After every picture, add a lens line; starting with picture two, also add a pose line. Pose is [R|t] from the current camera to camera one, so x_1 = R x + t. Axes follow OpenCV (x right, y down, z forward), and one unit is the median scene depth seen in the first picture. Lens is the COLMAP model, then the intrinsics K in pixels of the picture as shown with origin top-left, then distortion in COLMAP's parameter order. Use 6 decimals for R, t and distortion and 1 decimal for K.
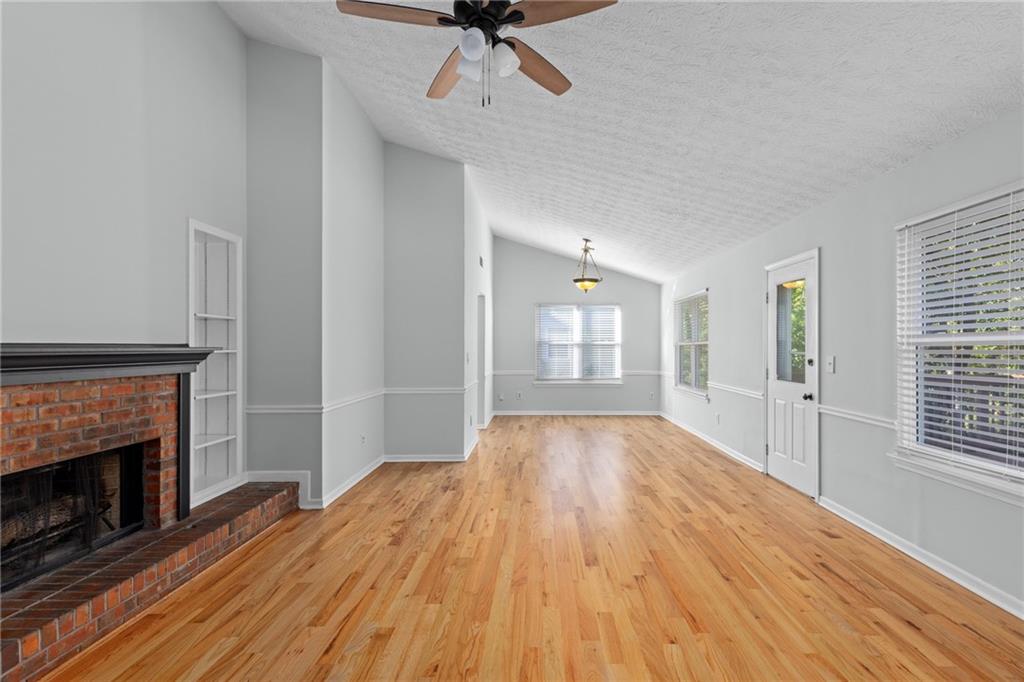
lens RADIAL K [[478.5, 0, 537.6], [0, 478.5, 349.6], [0, 0, 1]] dist [0.003143, -0.000117]
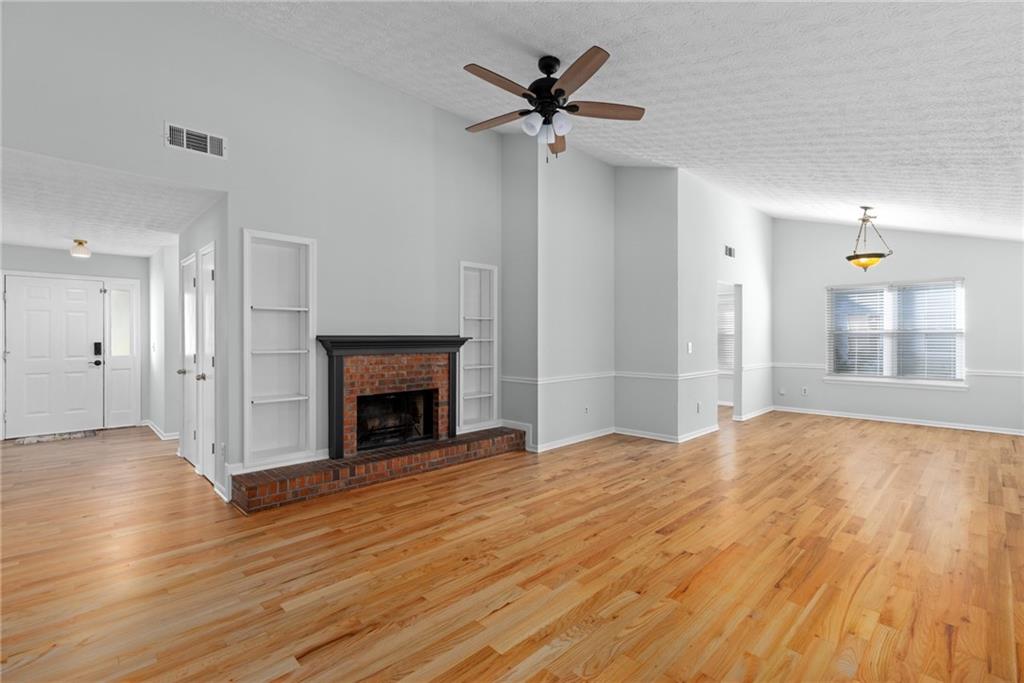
lens RADIAL K [[462.6, 0, 506.0], [0, 462.6, 336.3], [0, 0, 1]] dist [0.001359, 0.000389]
pose [[0.691502, -0.002334, -0.722370, 0.514351], [-0.003606, 0.999971, -0.006684, 0.001351], [0.722365, 0.007227, 0.691474, -0.003840]]
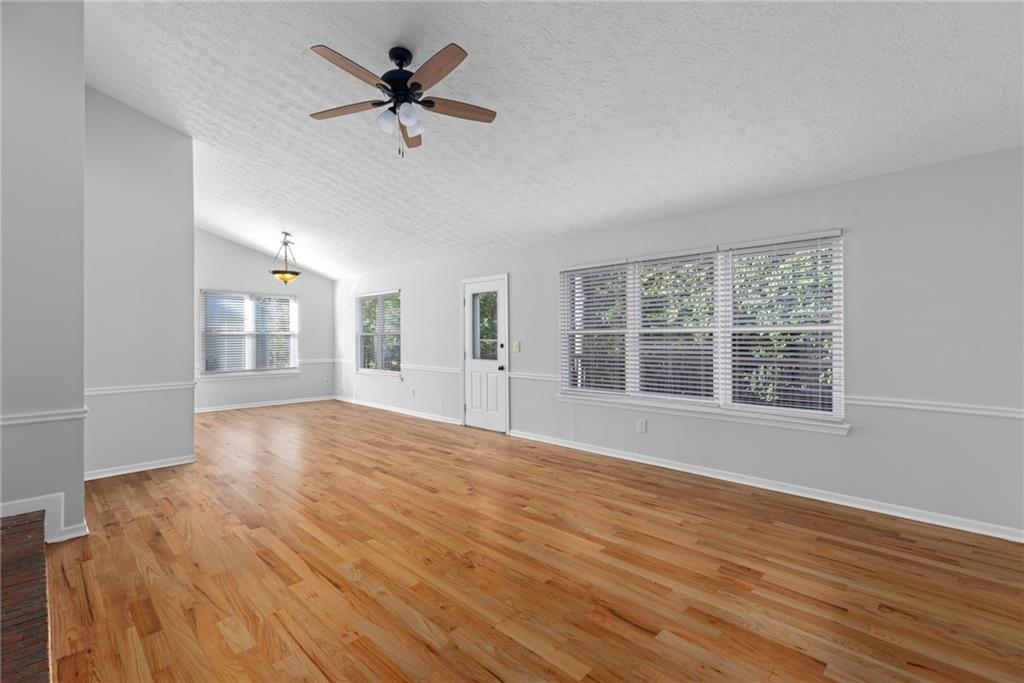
lens RADIAL K [[462.6, 0, 506.0], [0, 462.6, 336.3], [0, 0, 1]] dist [0.001359, 0.000389]
pose [[0.703516, -0.002377, 0.710676, -0.563623], [0.008353, 0.999953, -0.004924, 0.002921], [-0.710631, 0.009400, 0.703502, -0.079178]]
